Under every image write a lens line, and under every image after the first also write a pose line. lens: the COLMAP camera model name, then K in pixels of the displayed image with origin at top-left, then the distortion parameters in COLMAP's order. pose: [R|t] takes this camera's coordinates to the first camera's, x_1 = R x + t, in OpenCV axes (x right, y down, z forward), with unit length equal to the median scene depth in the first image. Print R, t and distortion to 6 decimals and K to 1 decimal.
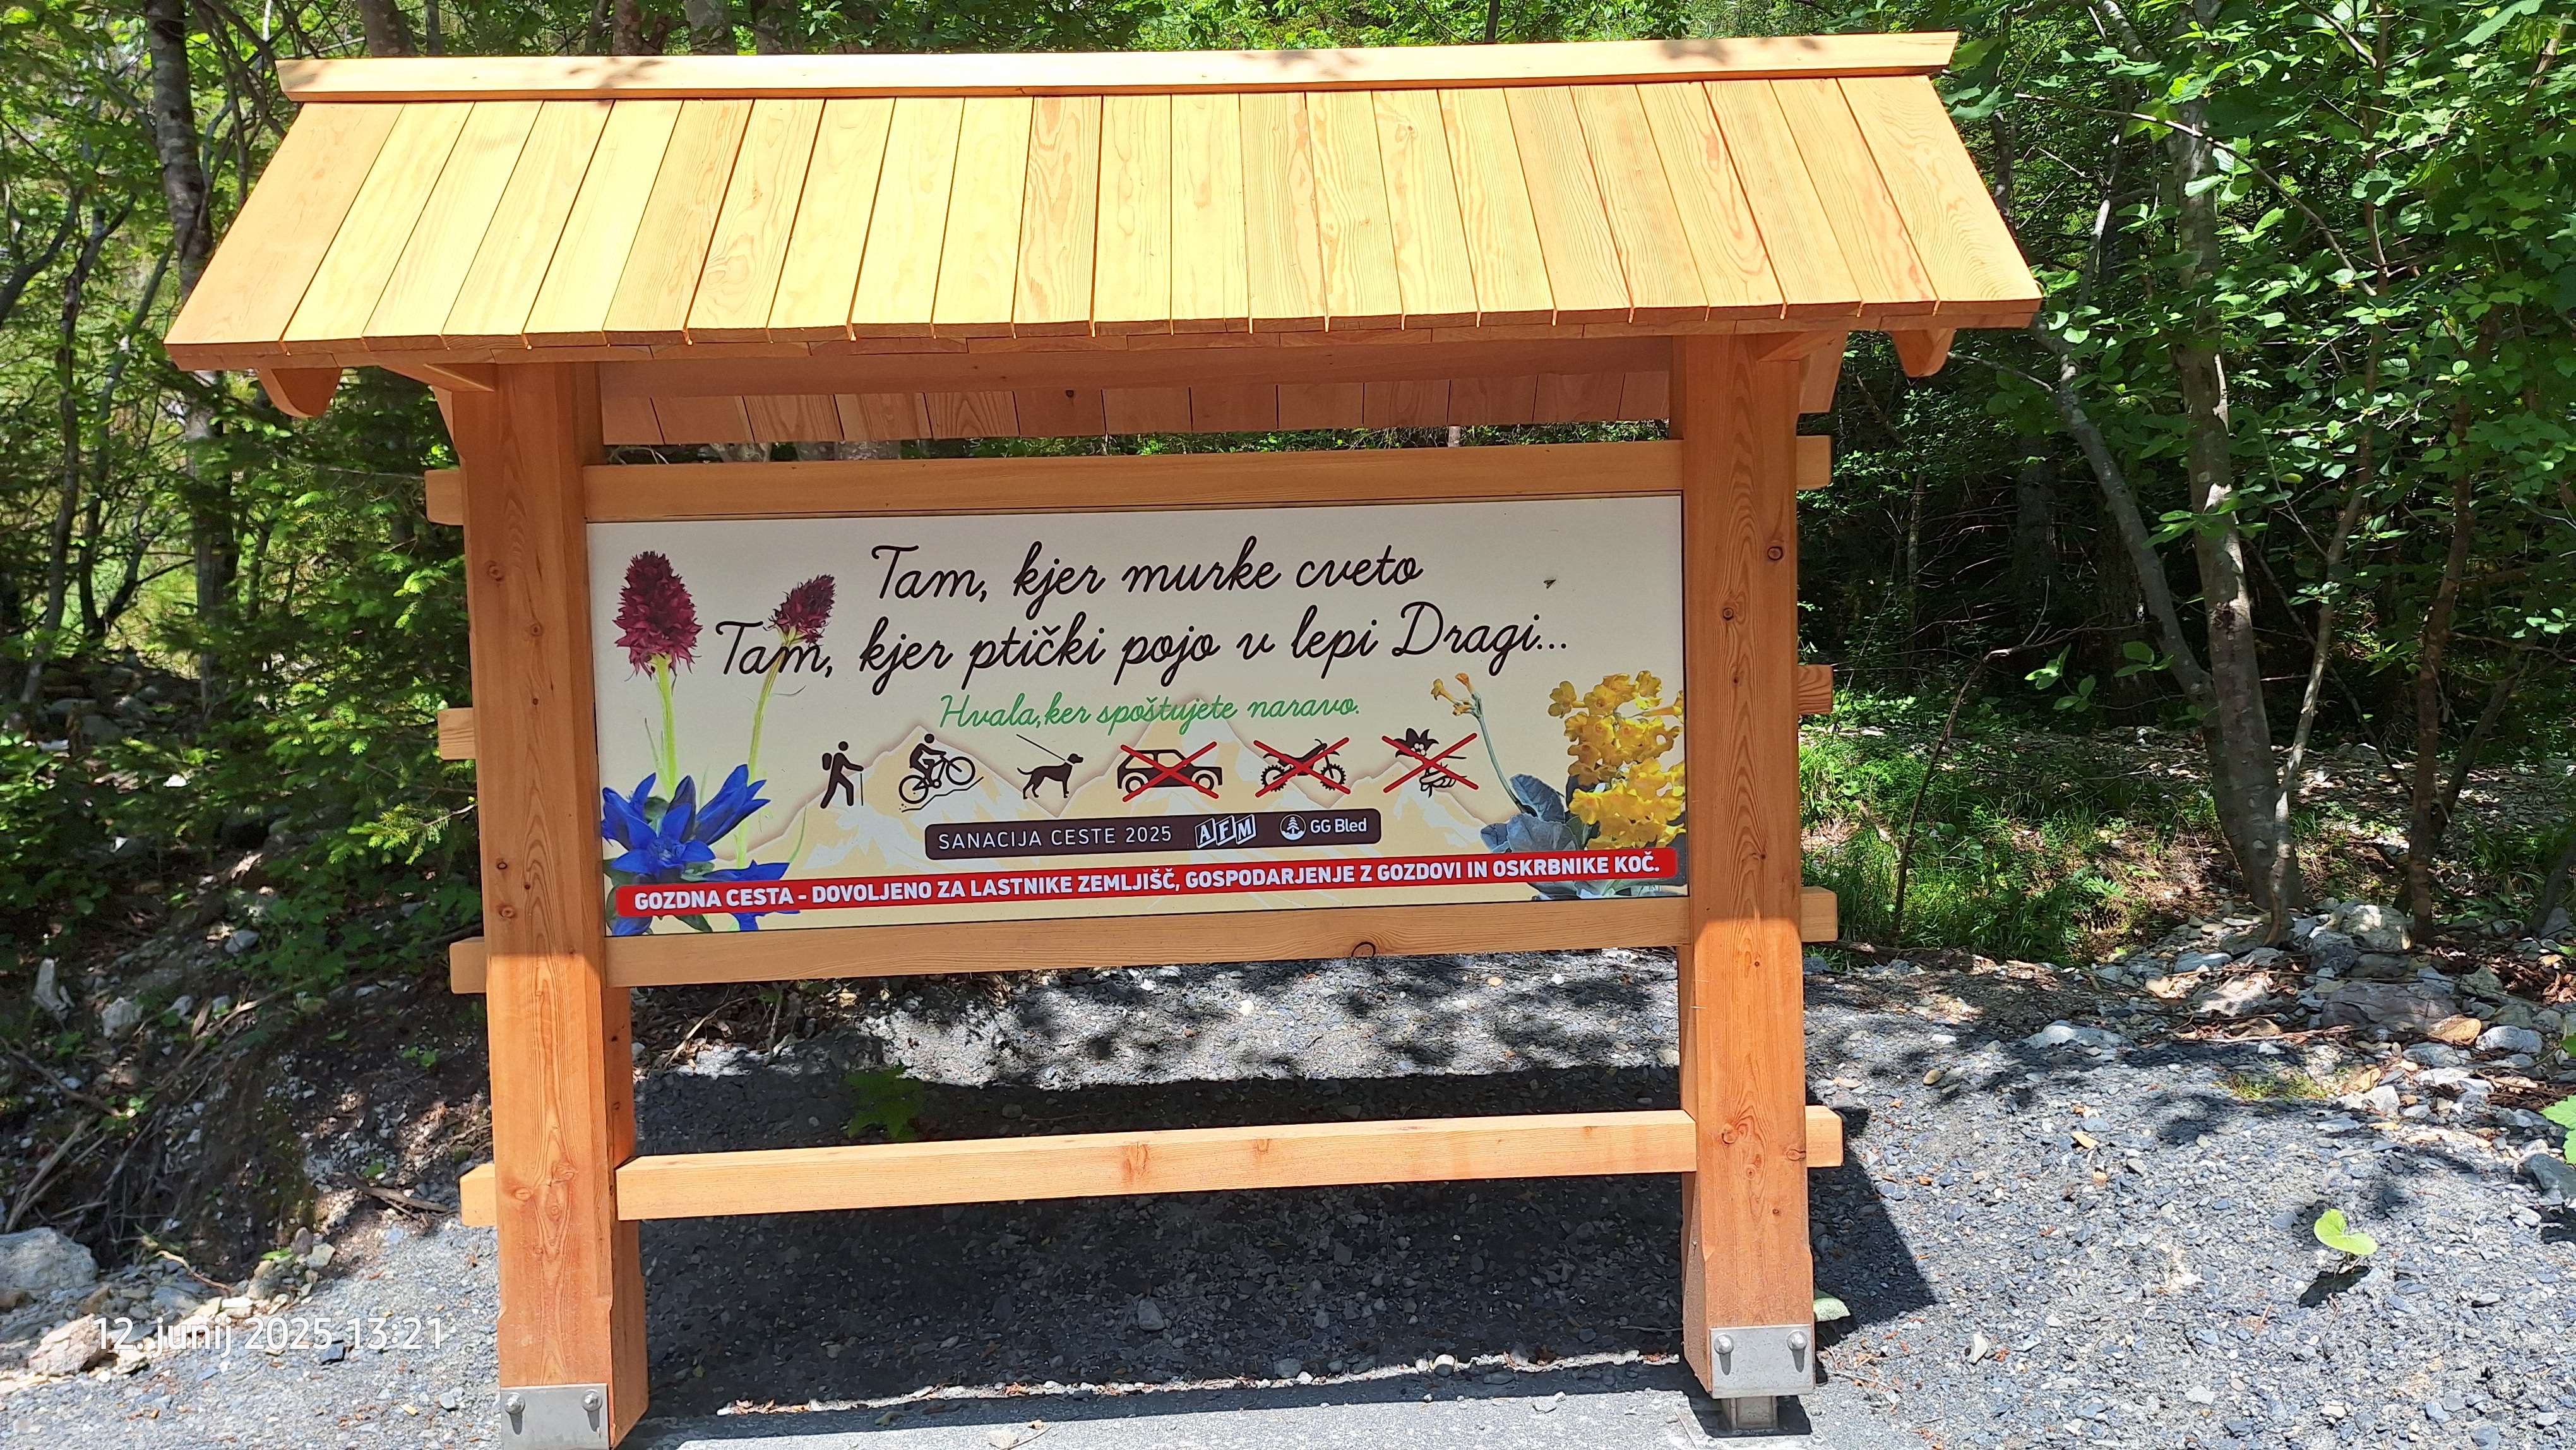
lens RADIAL K [[1756.7, 0, 1311.7], [0, 1756.7, 732.1], [0, 0, 1]] dist [0.062554, -0.058704]
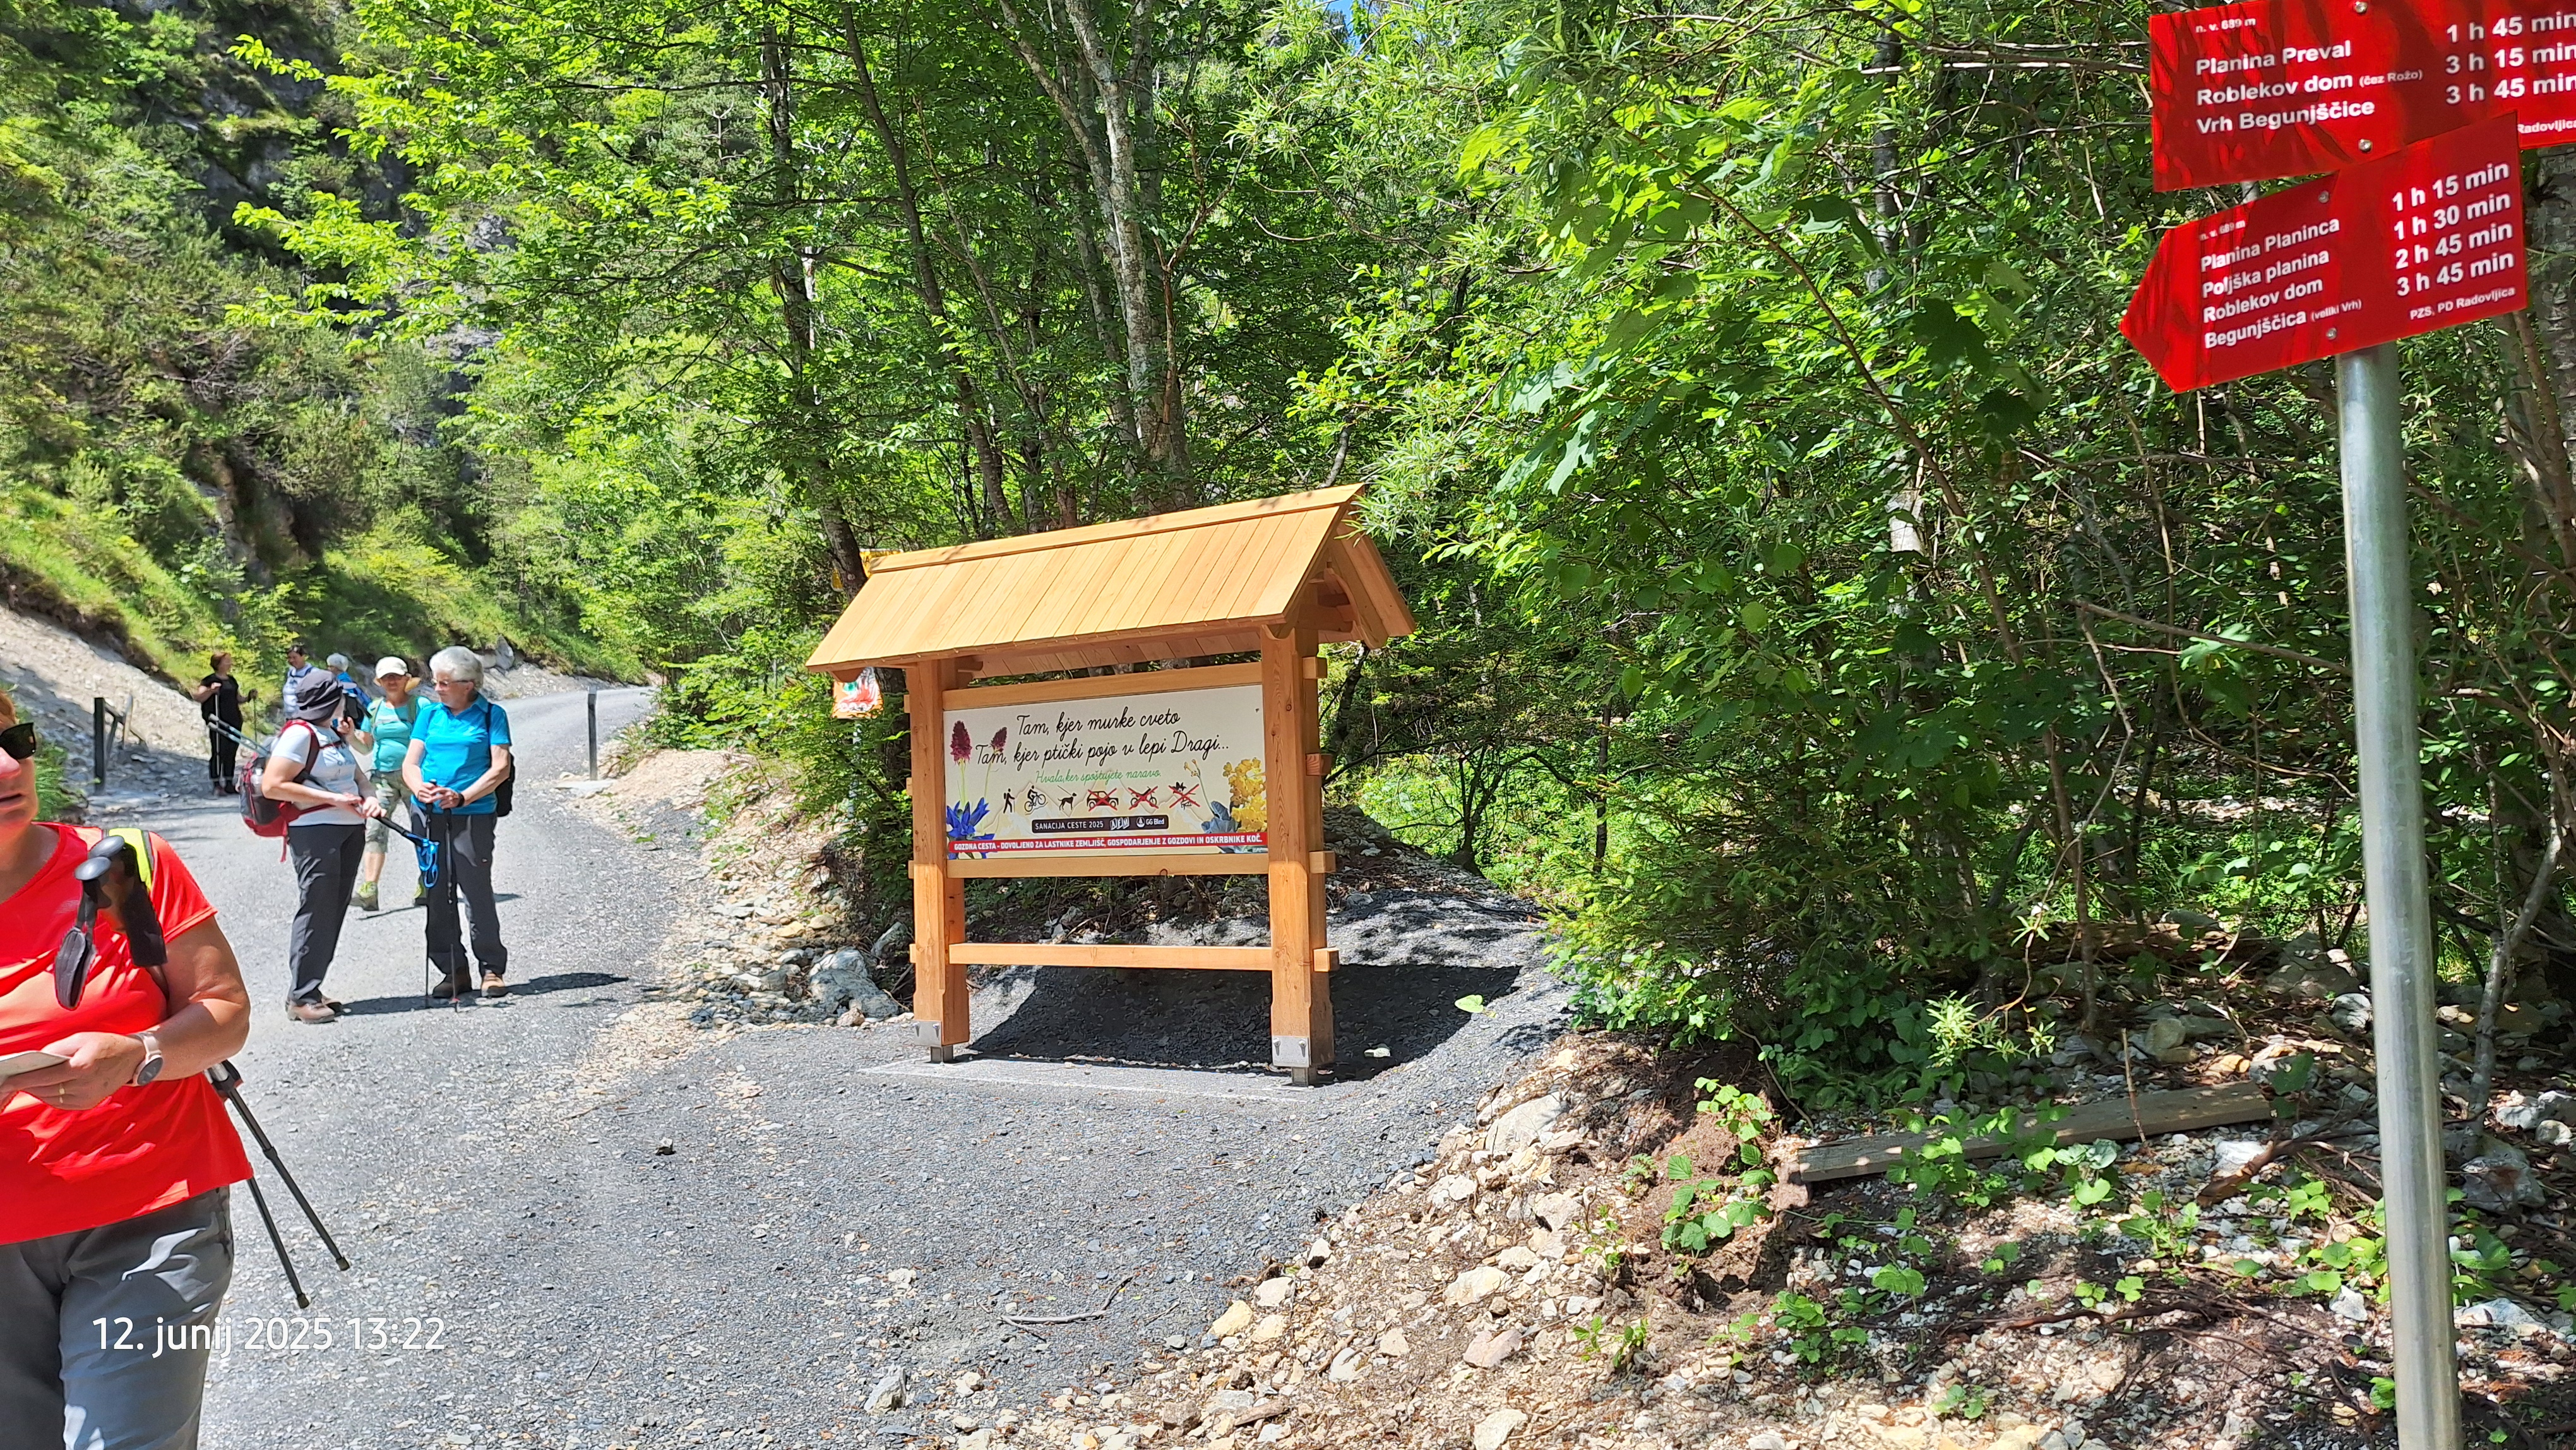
lens RADIAL K [[1756.7, 0, 1311.7], [0, 1756.7, 732.1], [0, 0, 1]] dist [0.062554, -0.058704]
pose [[0.806873, -0.024638, -0.590211, 1.677158], [-0.009238, 0.998481, -0.054310, 0.060535], [0.590653, 0.049274, 0.805420, -0.883001]]
